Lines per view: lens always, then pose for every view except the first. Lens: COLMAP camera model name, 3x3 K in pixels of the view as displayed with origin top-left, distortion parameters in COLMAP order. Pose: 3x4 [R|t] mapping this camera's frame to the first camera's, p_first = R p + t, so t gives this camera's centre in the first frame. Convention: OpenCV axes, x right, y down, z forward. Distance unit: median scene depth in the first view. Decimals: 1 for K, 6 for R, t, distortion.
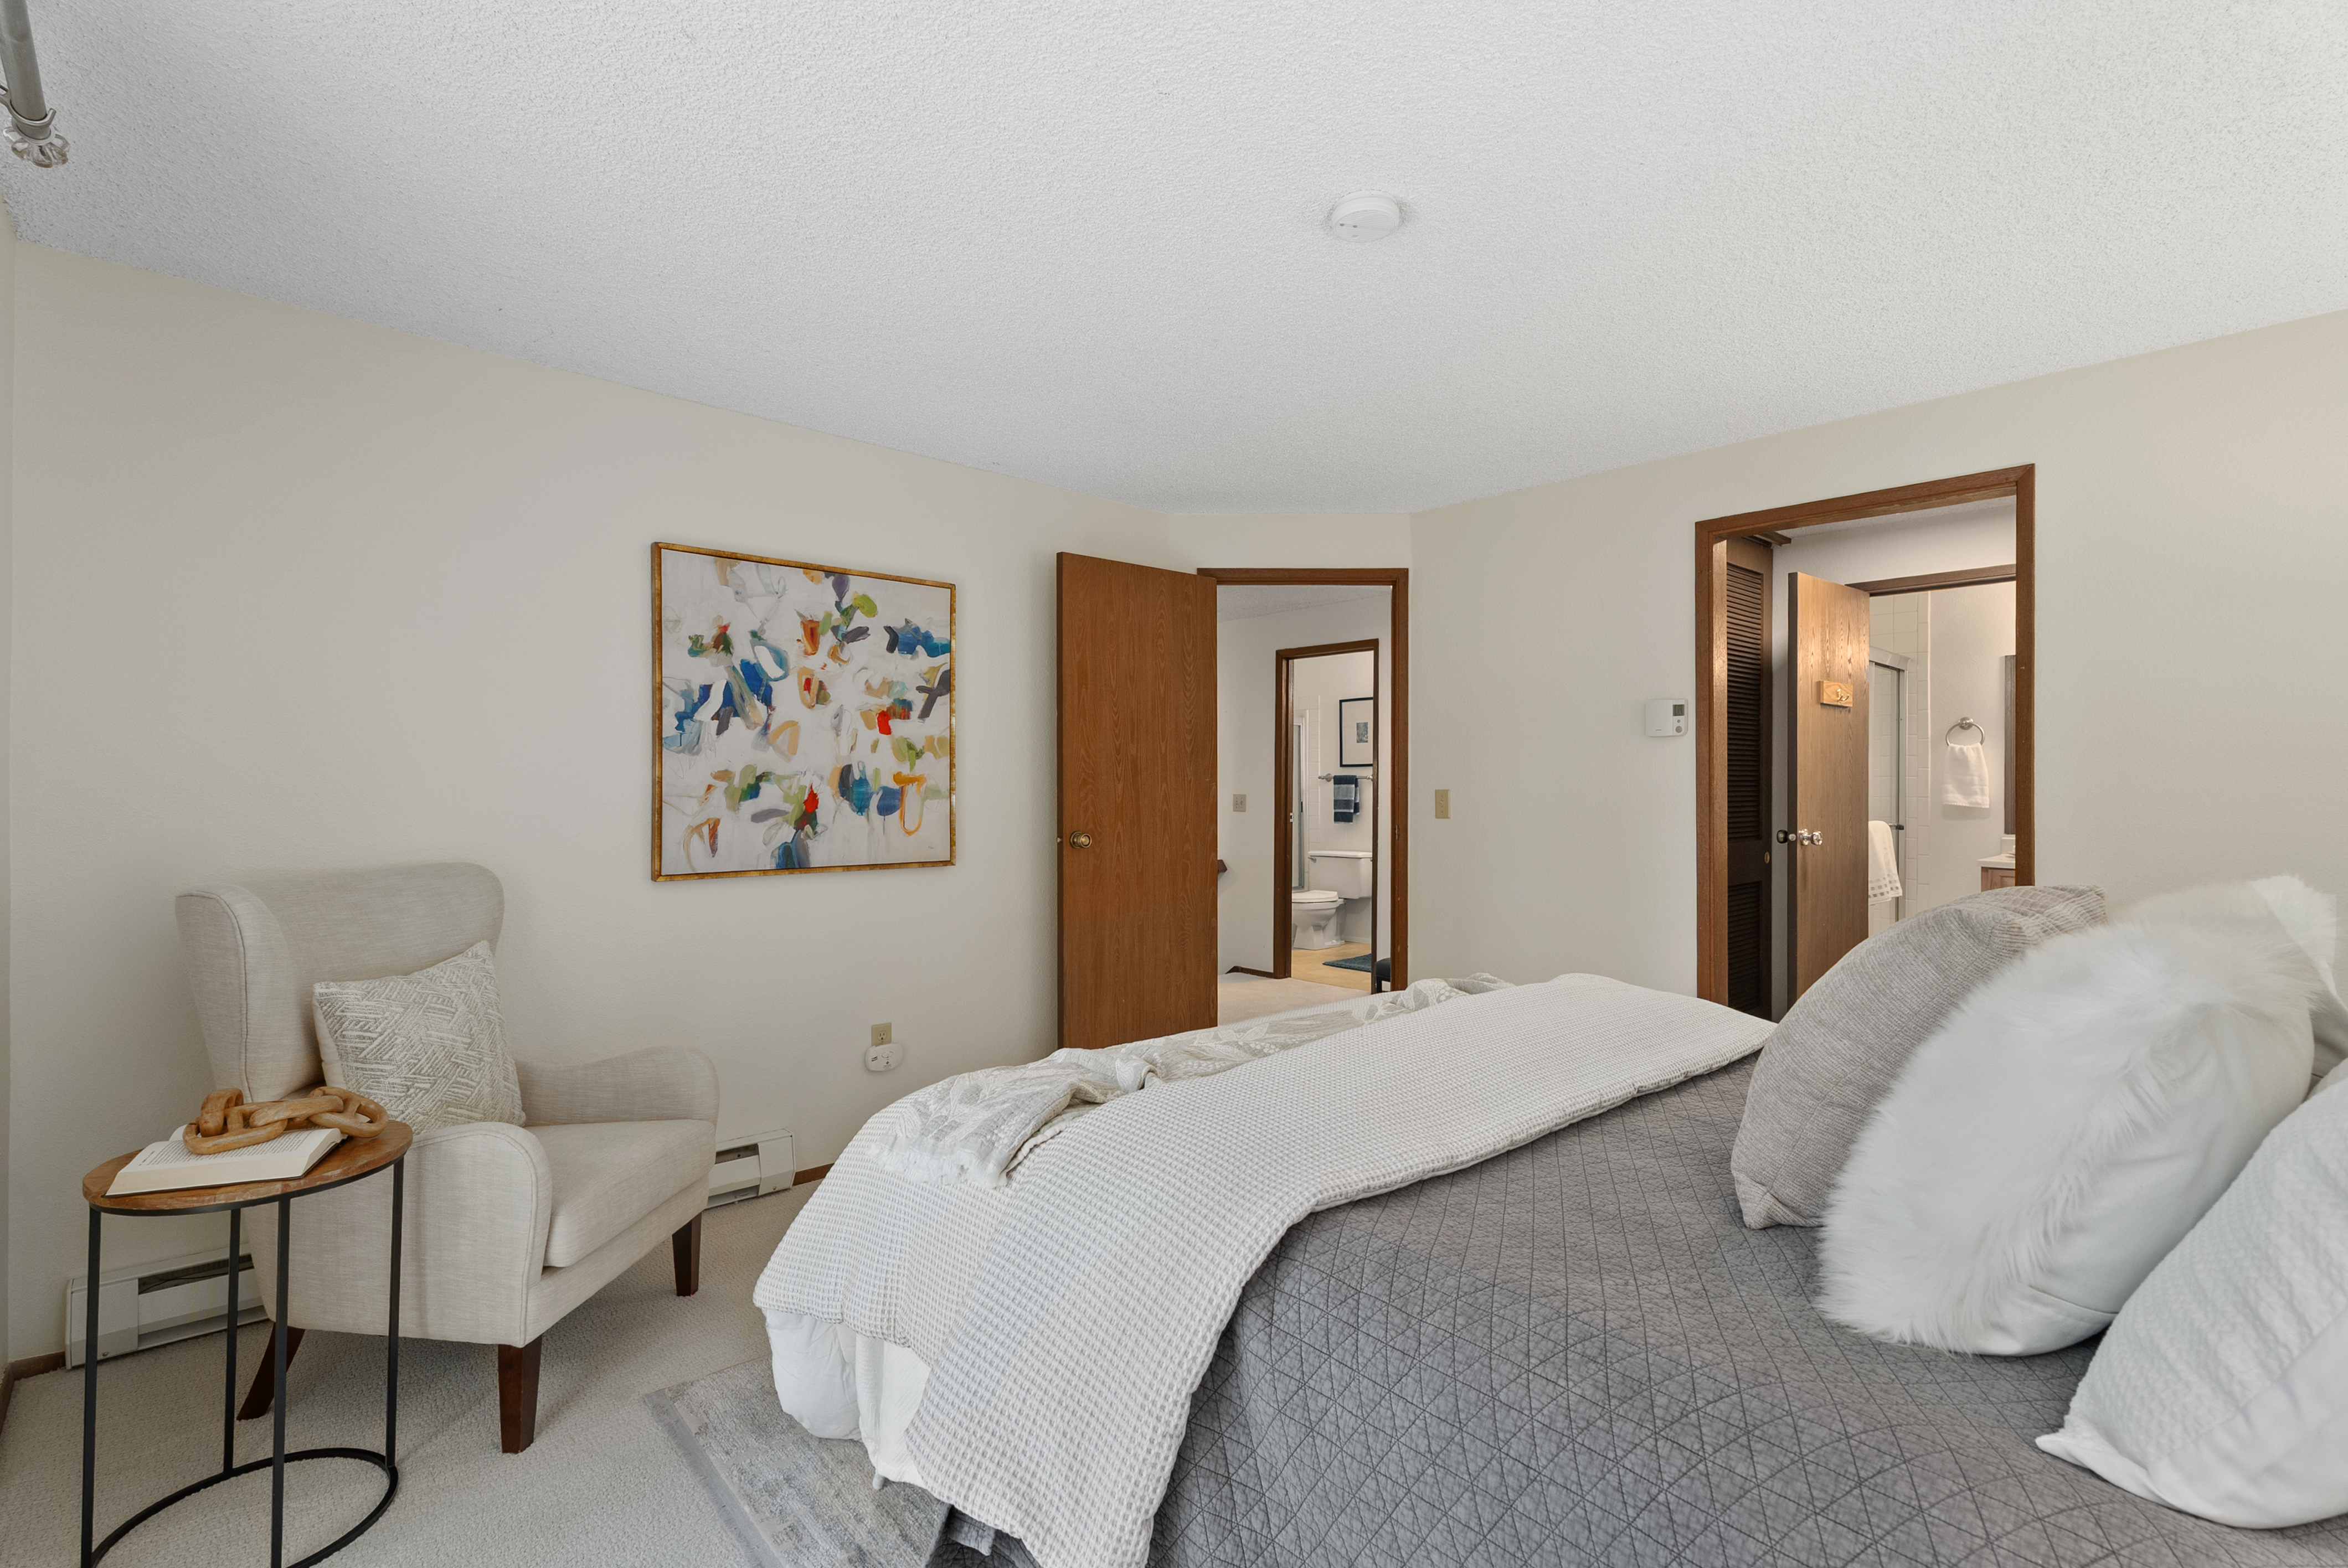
lens RADIAL K [[1066.0, 0, 1149.2], [0, 1066.0, 774.1], [0, 0, 1]] dist [-0.002266, 0.001527]
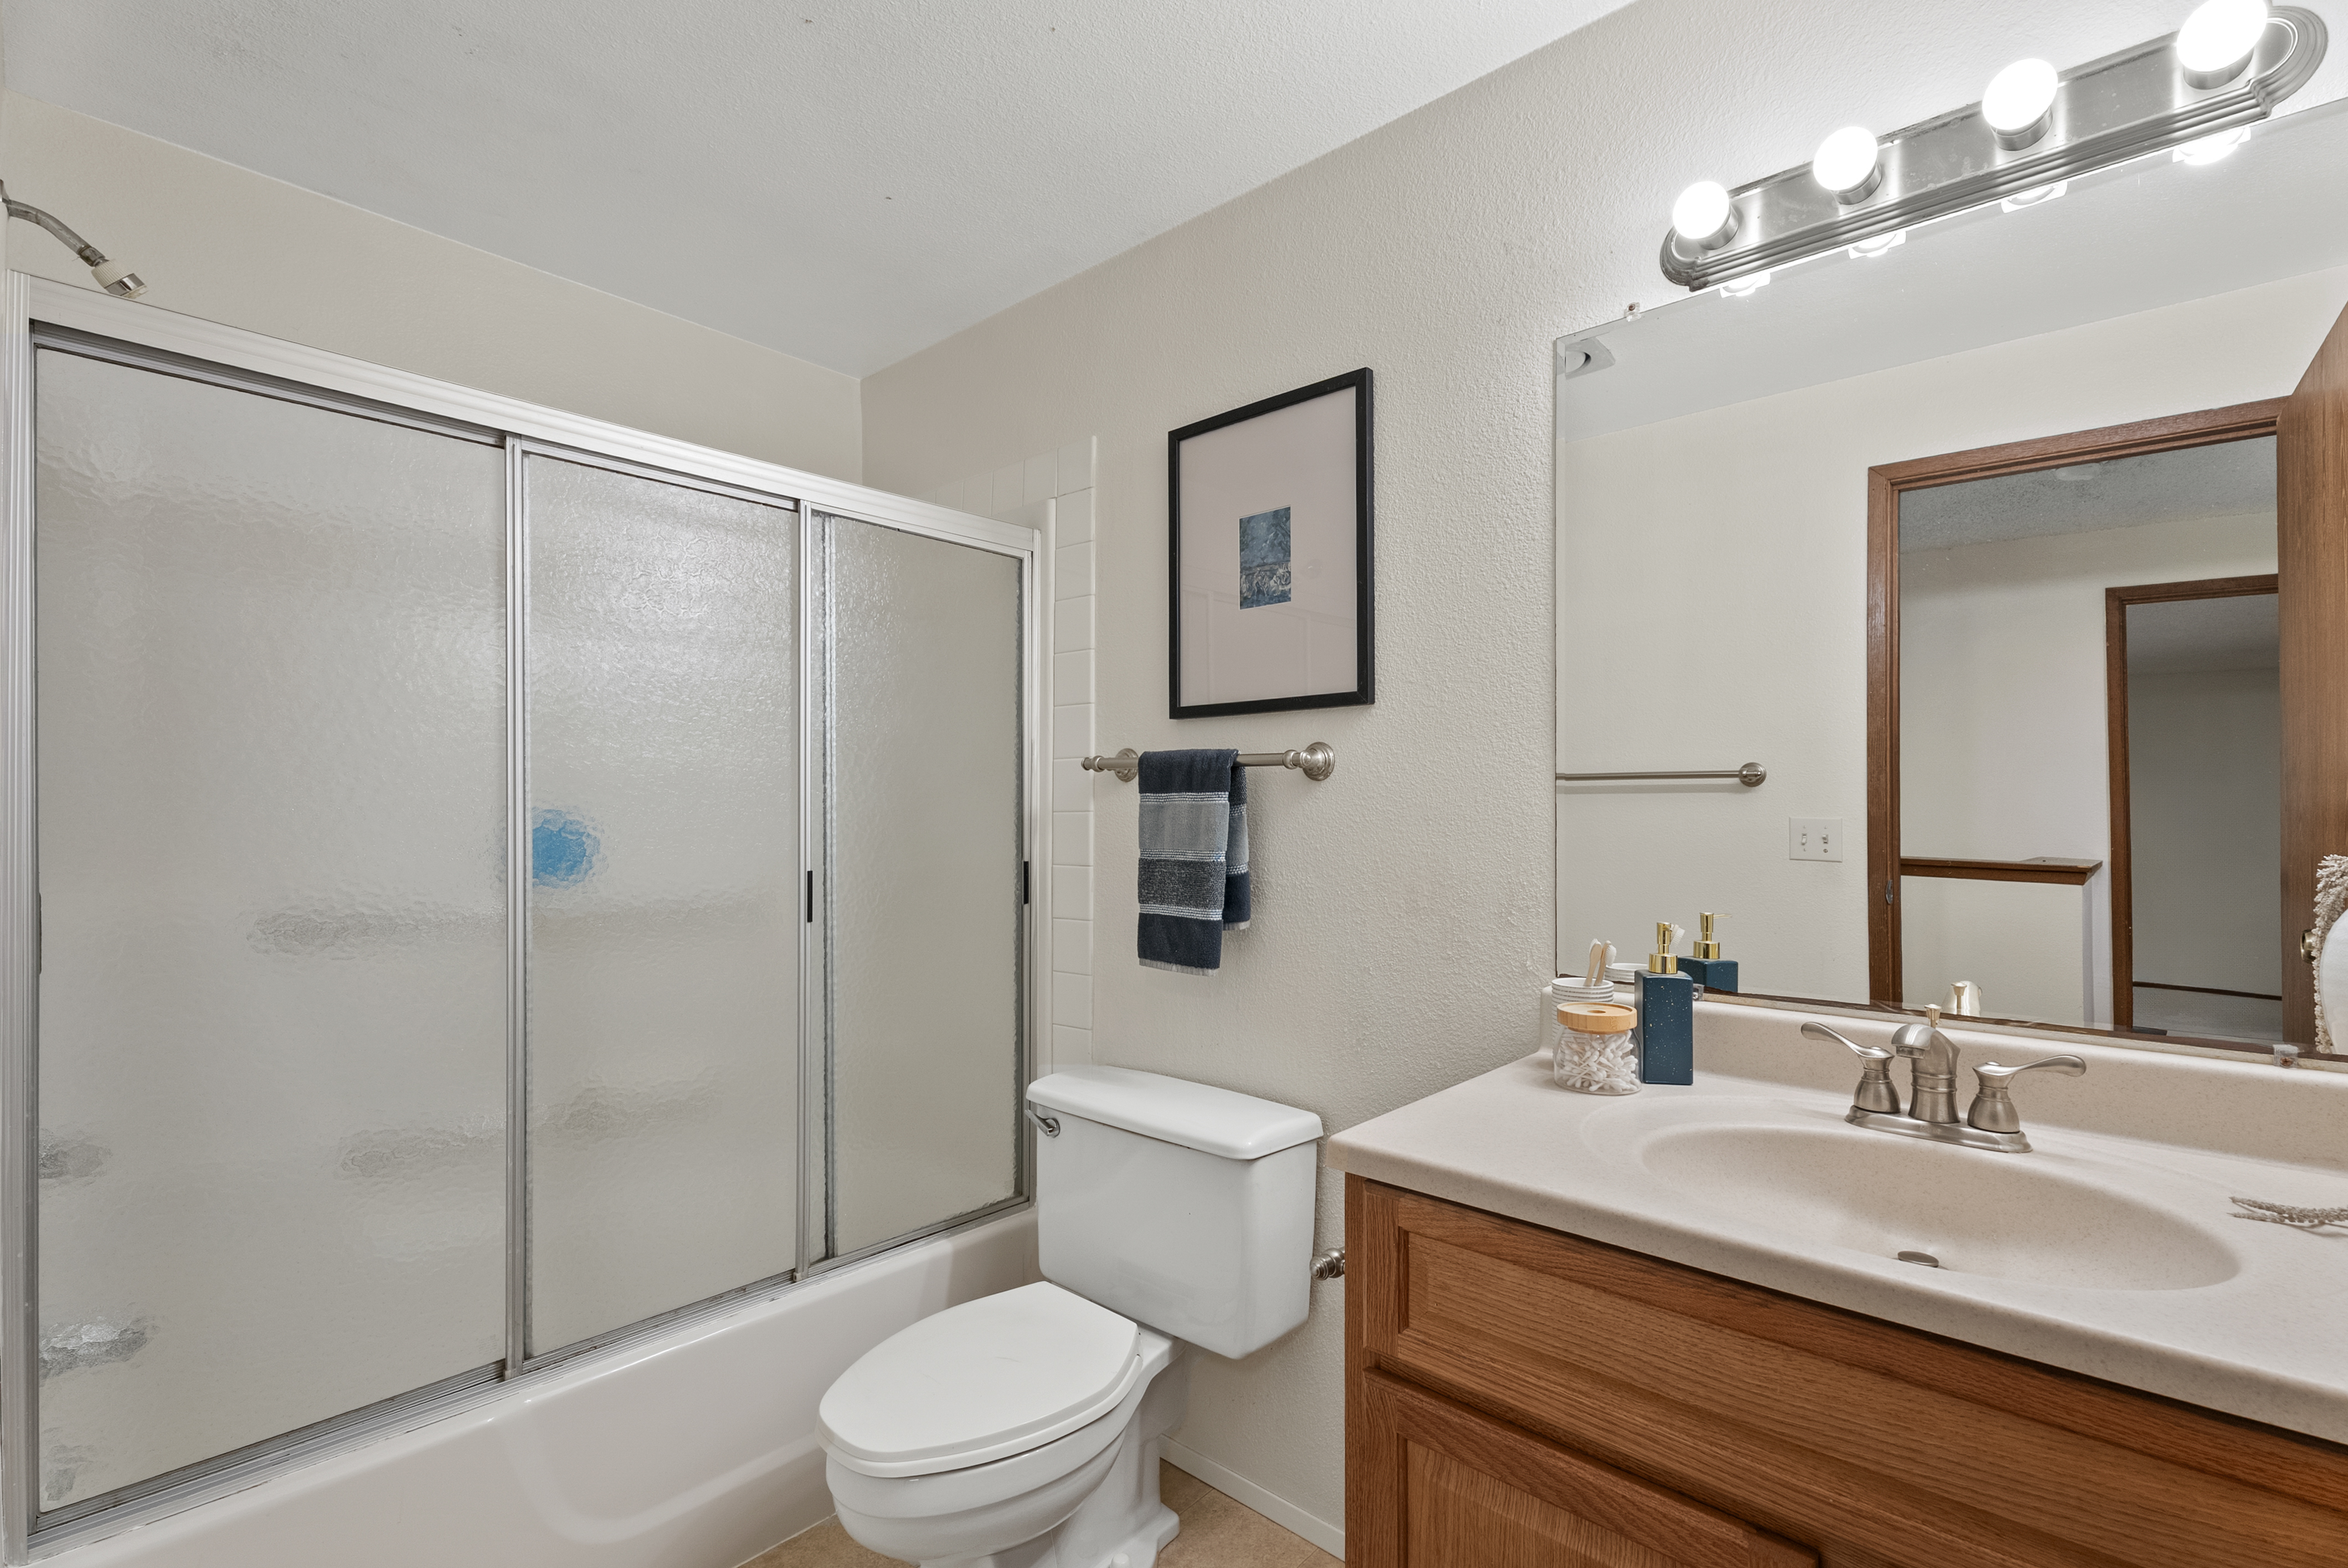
lens RADIAL K [[1066.0, 0, 1182.5], [0, 1066.0, 798.2], [0, 0, 1]] dist [-0.002266, 0.001527]
pose [[0.992659, 0.004404, 0.120864, 0.156704], [-0.005407, 0.999954, 0.007971, 0.009206], [-0.120824, -0.008566, 0.992637, 0.783131]]
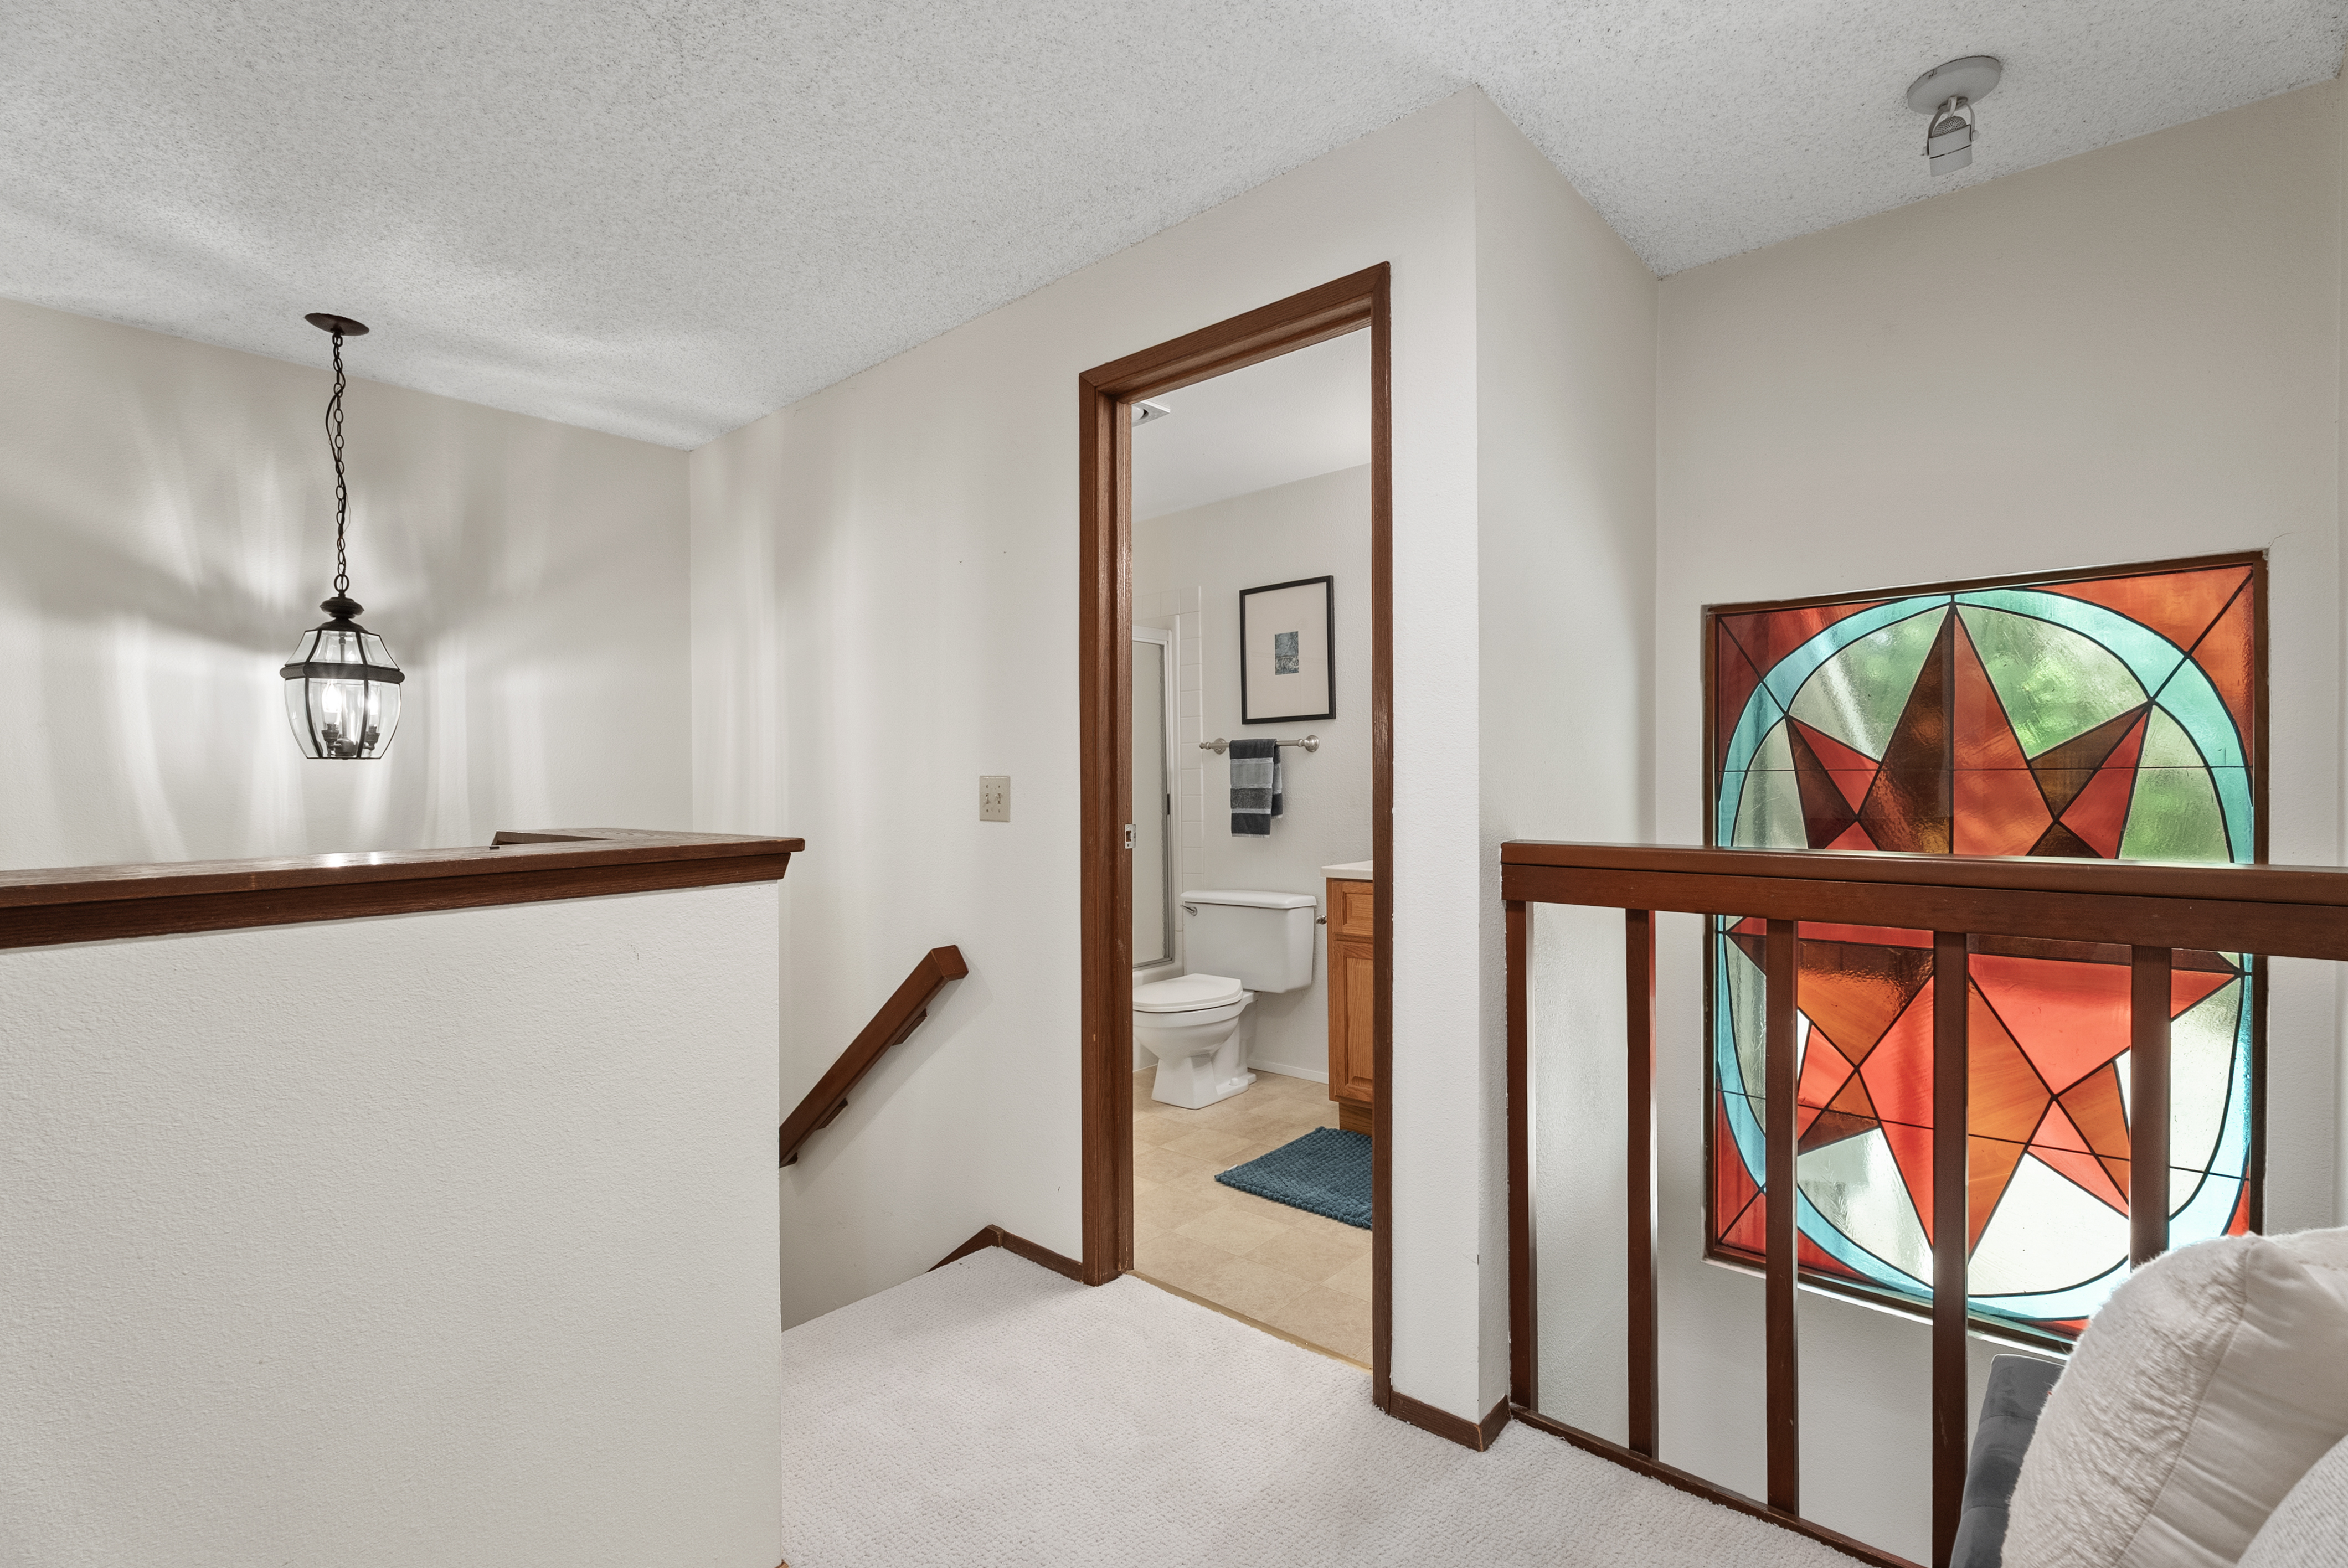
lens RADIAL K [[1066.0, 0, 1173.3], [0, 1066.0, 784.9], [0, 0, 1]] dist [-0.002266, 0.001527]
pose [[0.990910, -0.010760, 0.134099, 0.080580], [0.008724, 0.999838, 0.015757, 0.014072], [-0.134247, -0.014444, 0.990843, 0.515520]]
